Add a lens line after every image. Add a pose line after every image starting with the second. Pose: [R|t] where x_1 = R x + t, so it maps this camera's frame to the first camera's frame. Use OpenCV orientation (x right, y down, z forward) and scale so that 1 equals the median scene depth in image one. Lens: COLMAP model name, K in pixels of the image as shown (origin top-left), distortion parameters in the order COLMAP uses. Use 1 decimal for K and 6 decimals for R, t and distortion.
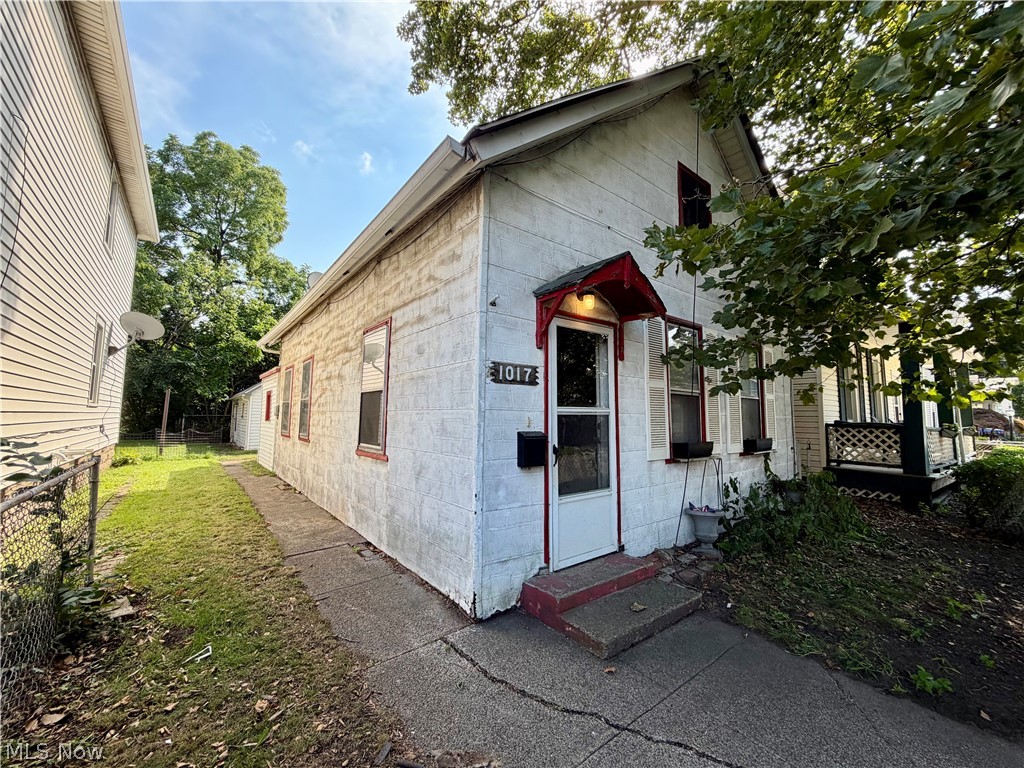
lens RADIAL K [[409.4, 0, 509.4], [0, 409.4, 382.5], [0, 0, 1]] dist [-0.001095, 0.000459]
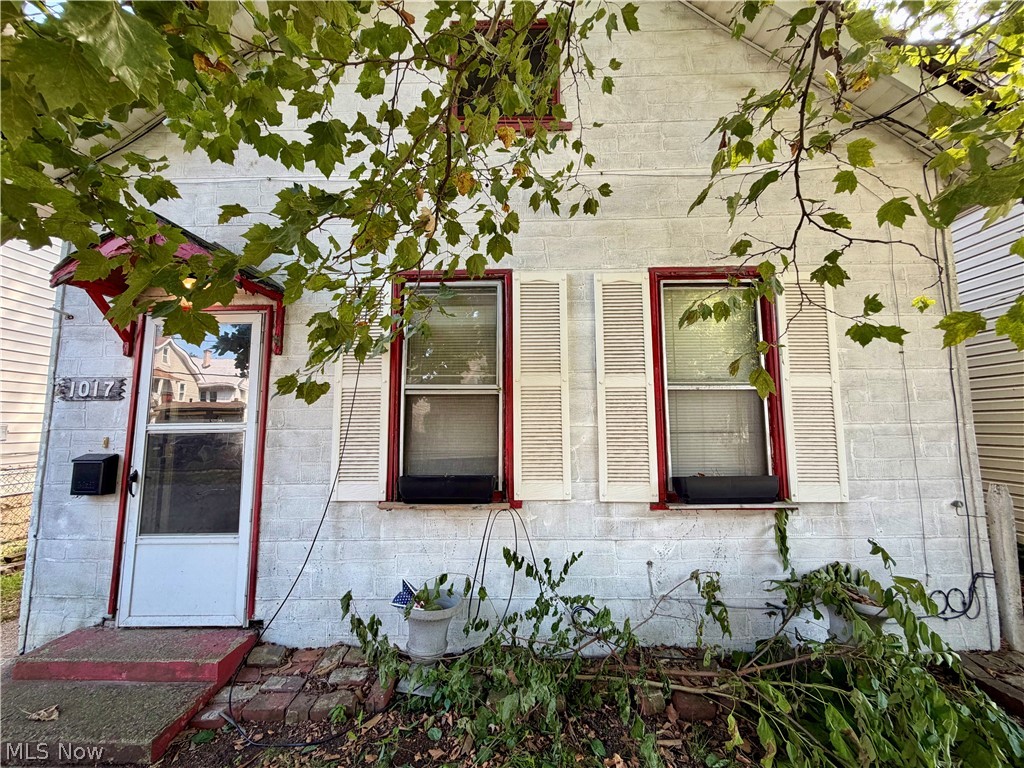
lens RADIAL K [[409.4, 0, 493.4], [0, 409.4, 381.1], [0, 0, 1]] dist [-0.001095, 0.000459]
pose [[0.773866, -0.081580, -0.628073, 1.147270], [0.068300, 0.996636, -0.045298, 0.056754], [0.629656, -0.007843, 0.776835, 0.779694]]
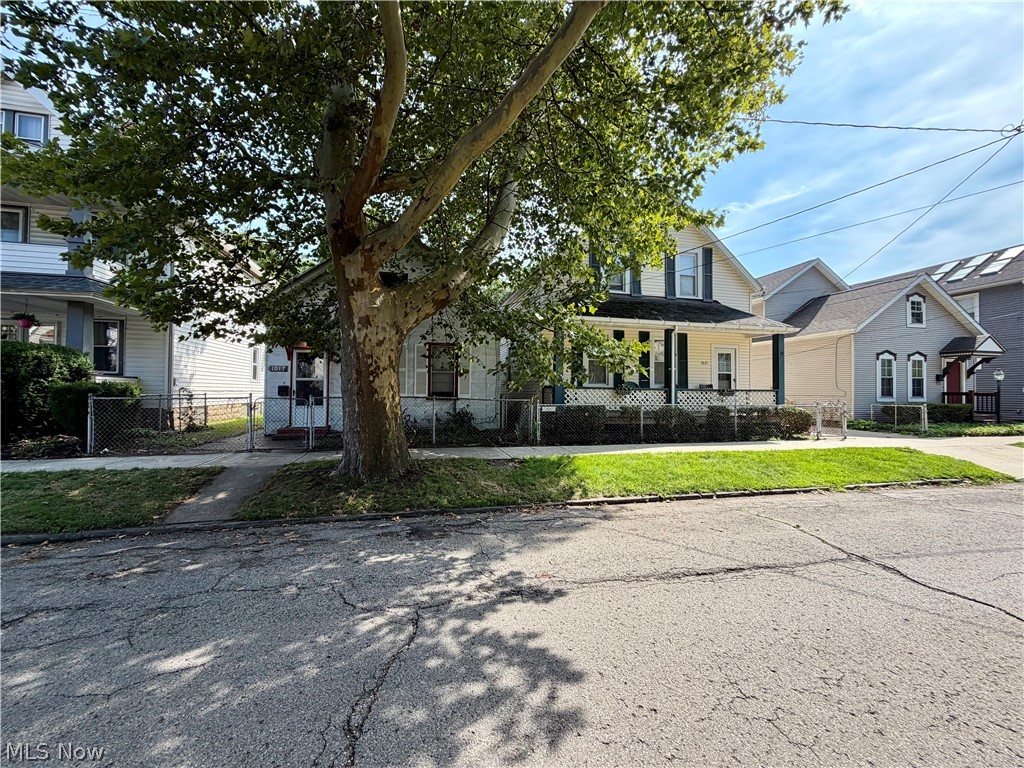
lens RADIAL K [[409.4, 0, 507.3], [0, 409.4, 380.9], [0, 0, 1]] dist [-0.001095, 0.000459]
pose [[0.909050, -0.022981, -0.416053, 2.868481], [0.045805, 0.997938, 0.044961, 0.011920], [0.414162, -0.059929, 0.908228, -1.189608]]
